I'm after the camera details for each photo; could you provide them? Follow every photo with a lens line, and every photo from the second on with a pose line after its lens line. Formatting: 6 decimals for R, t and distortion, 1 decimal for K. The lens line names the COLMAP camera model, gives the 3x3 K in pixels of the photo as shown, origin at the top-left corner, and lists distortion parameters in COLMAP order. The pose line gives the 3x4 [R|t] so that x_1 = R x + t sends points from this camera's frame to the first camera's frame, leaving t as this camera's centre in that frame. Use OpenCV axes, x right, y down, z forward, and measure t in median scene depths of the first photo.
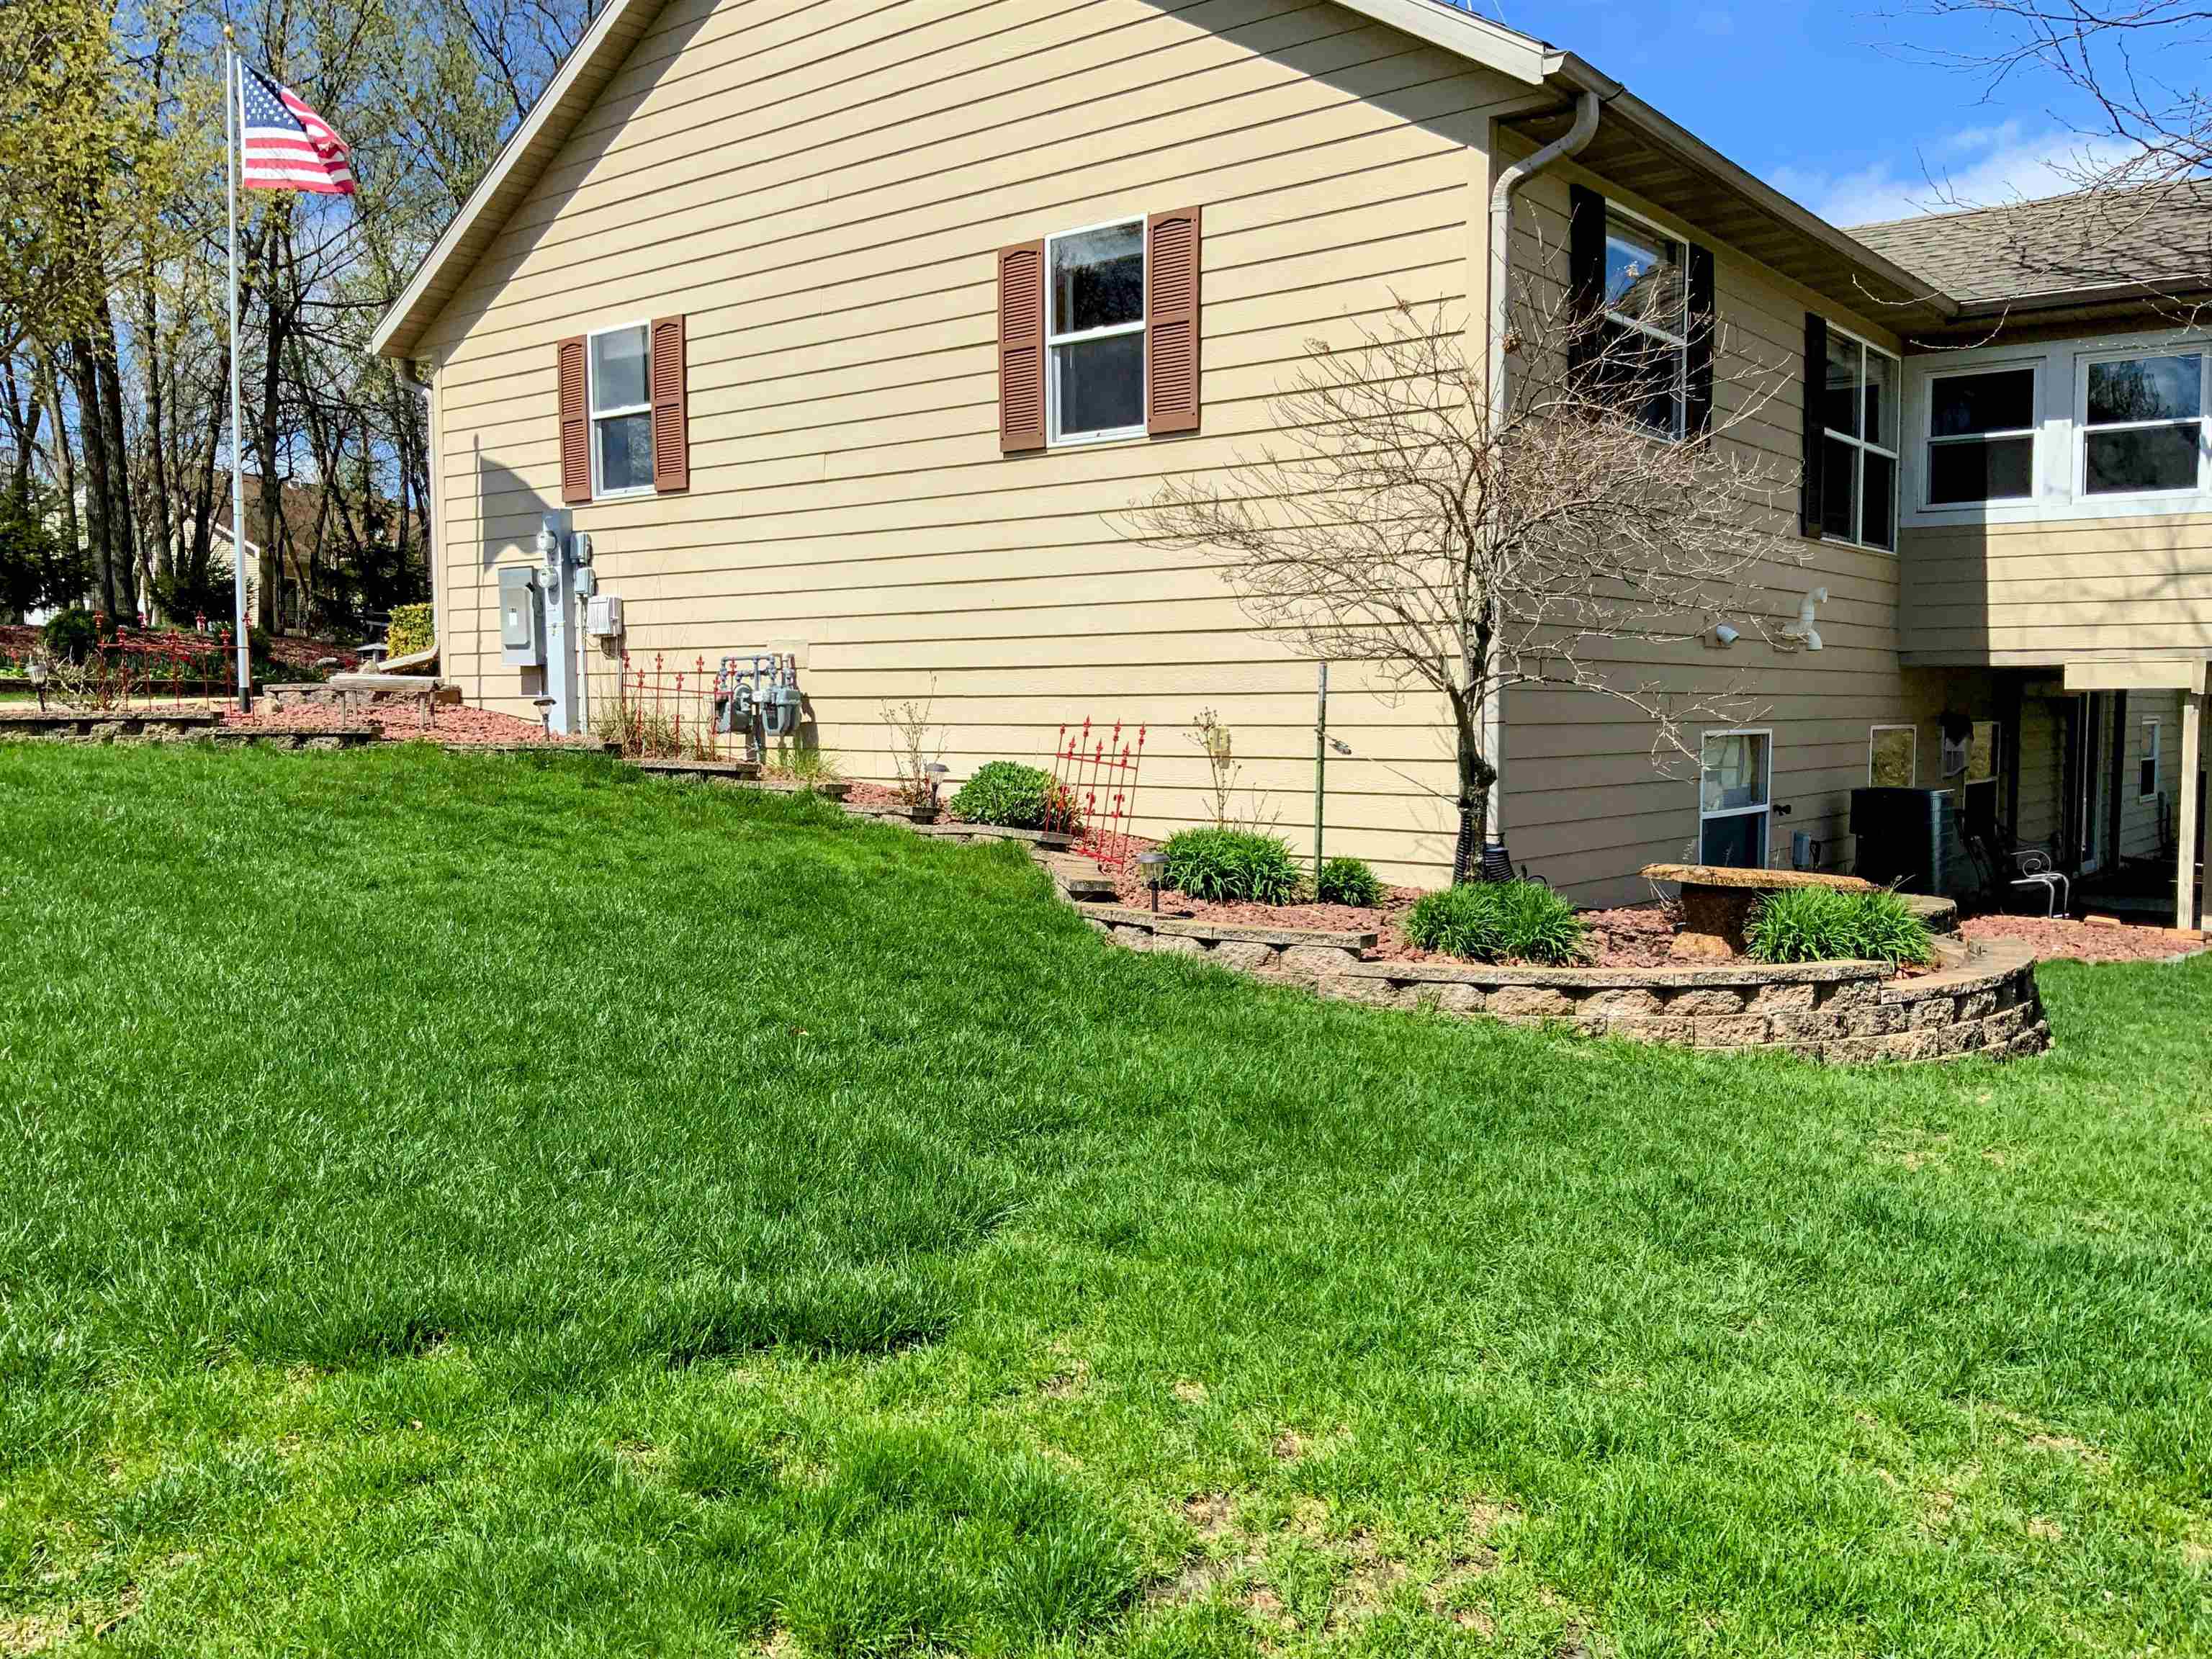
lens RADIAL K [[1823.0, 0, 1106.0], [0, 1823.0, 829.5], [0, 0, 1]] dist [0.110698, -0.219317]
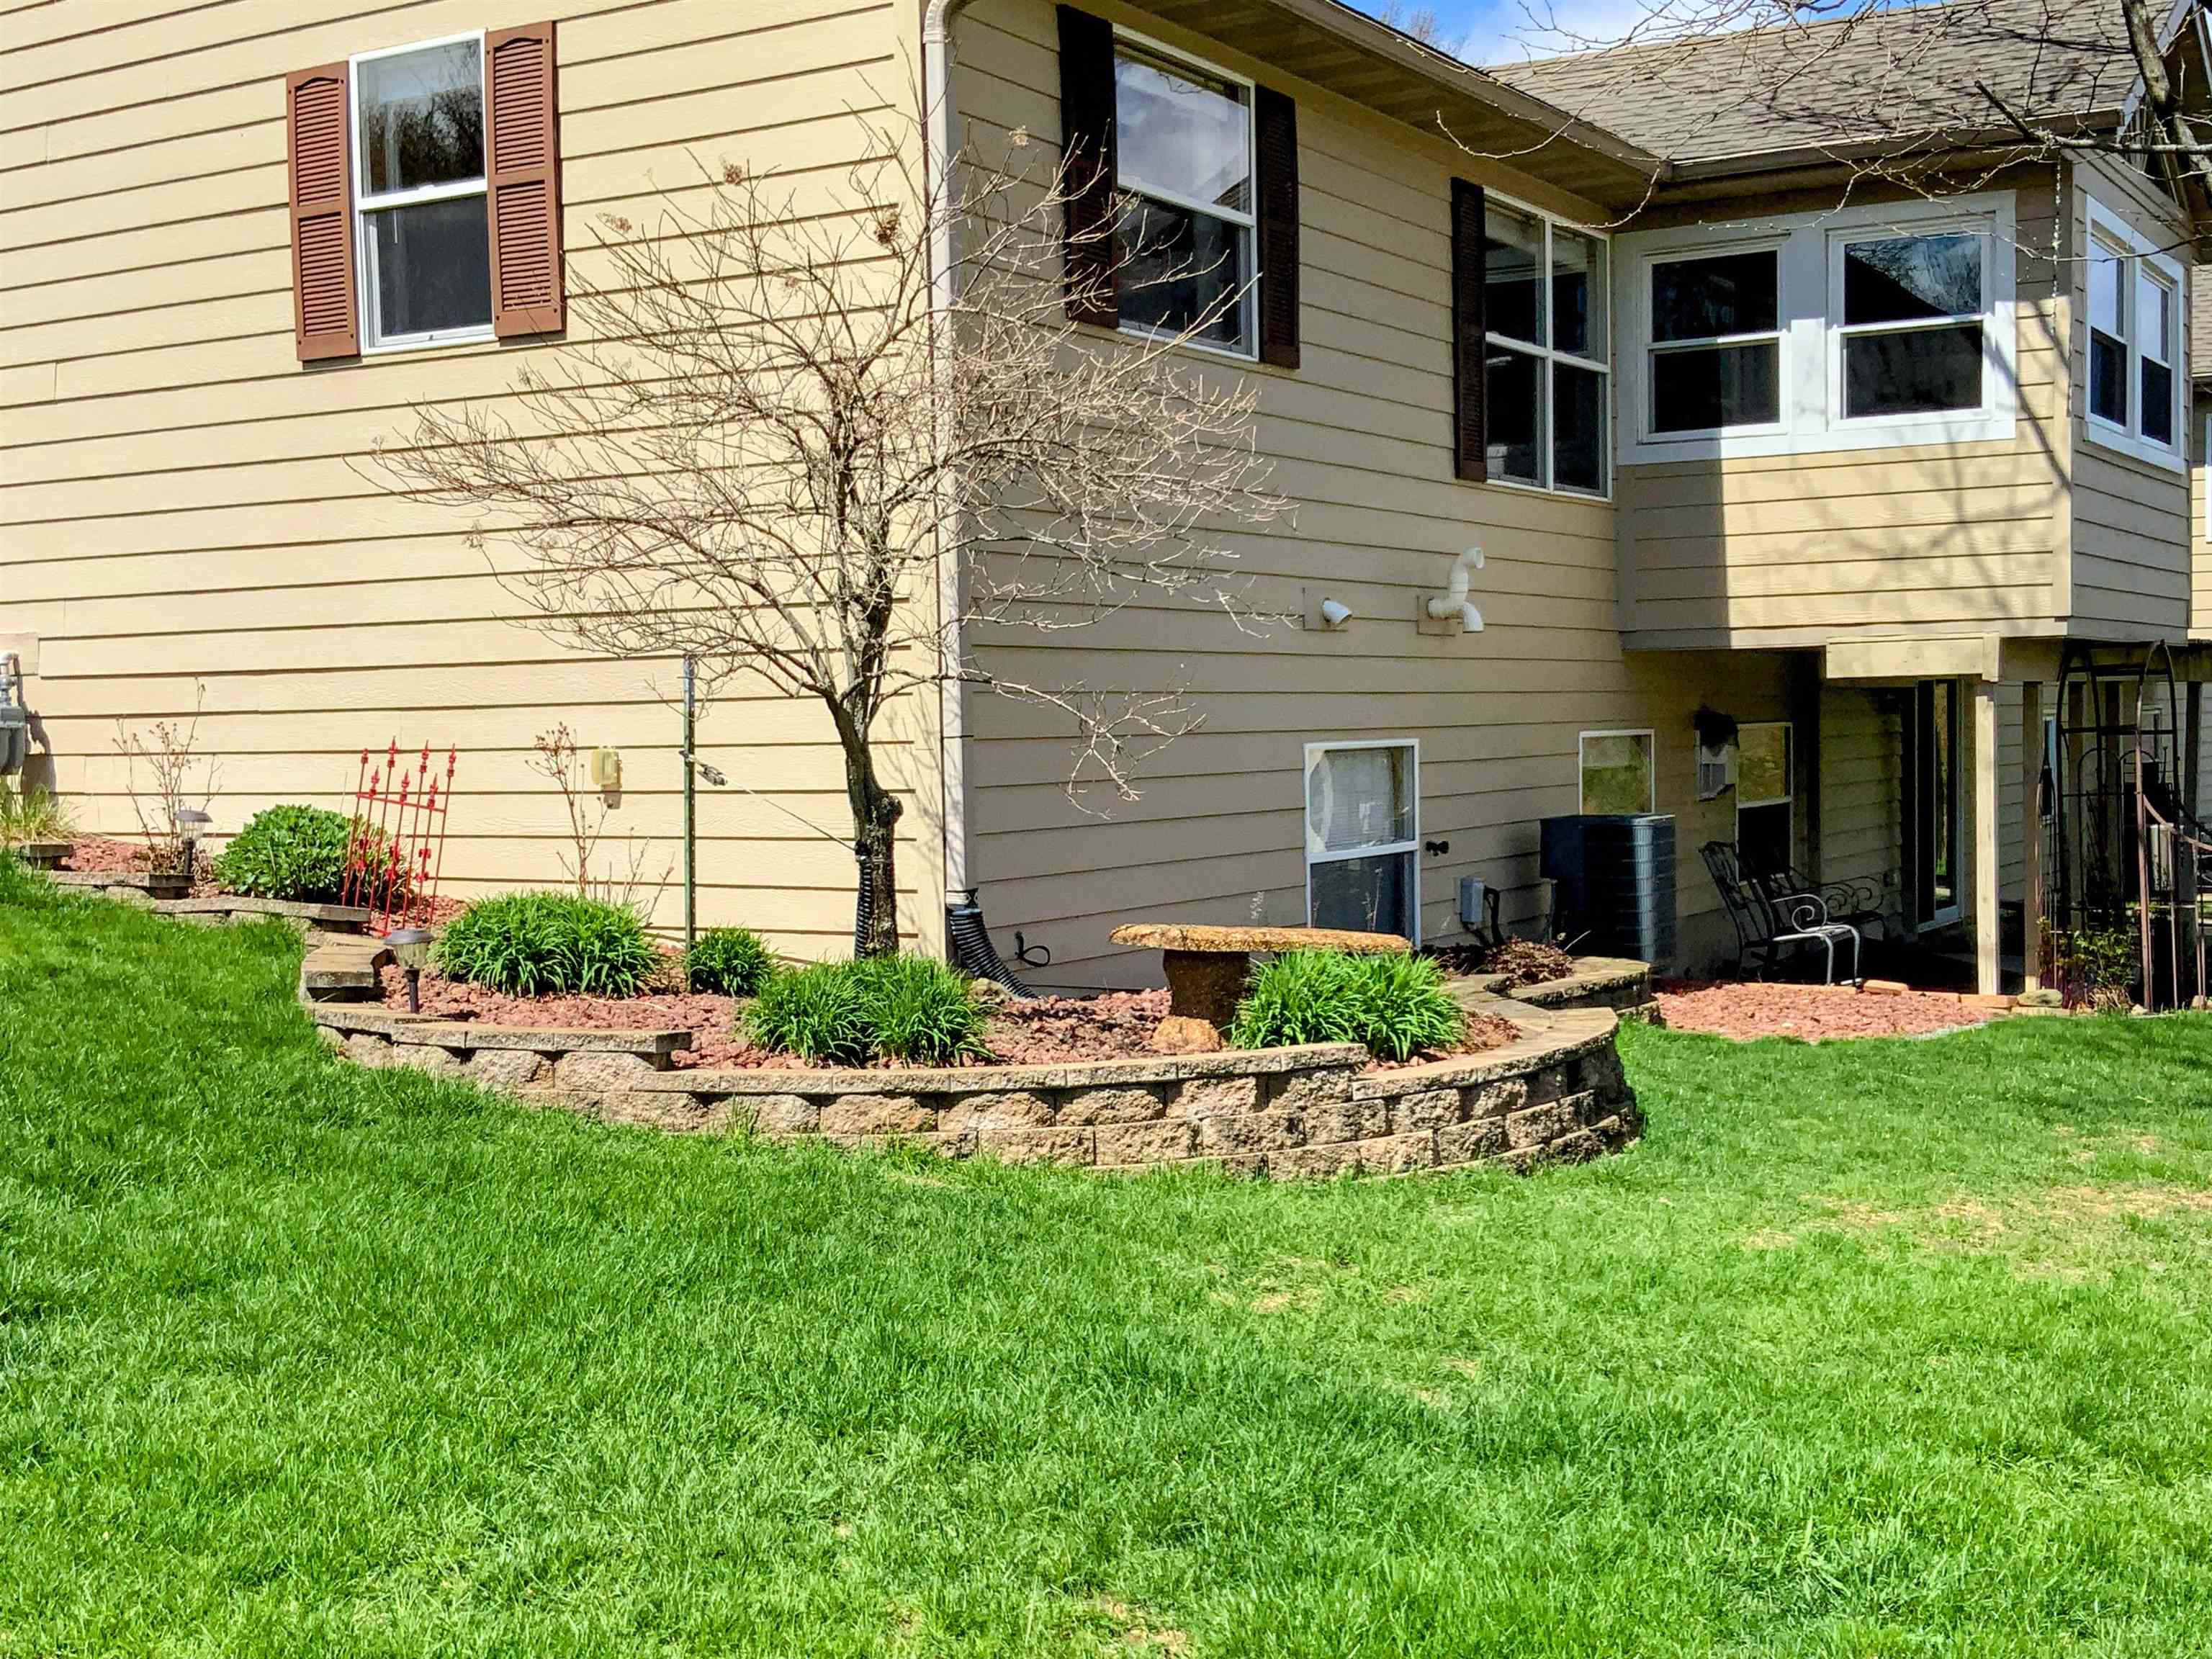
lens RADIAL K [[2658.8, 0, 1106.0], [0, 2658.8, 829.5], [0, 0, 1]] dist [0.133321, -0.348109]
pose [[0.991265, -0.023348, 0.129804, 0.132218], [0.026593, 0.999374, -0.023322, 0.004438], [-0.129178, 0.026570, 0.991265, -0.056635]]
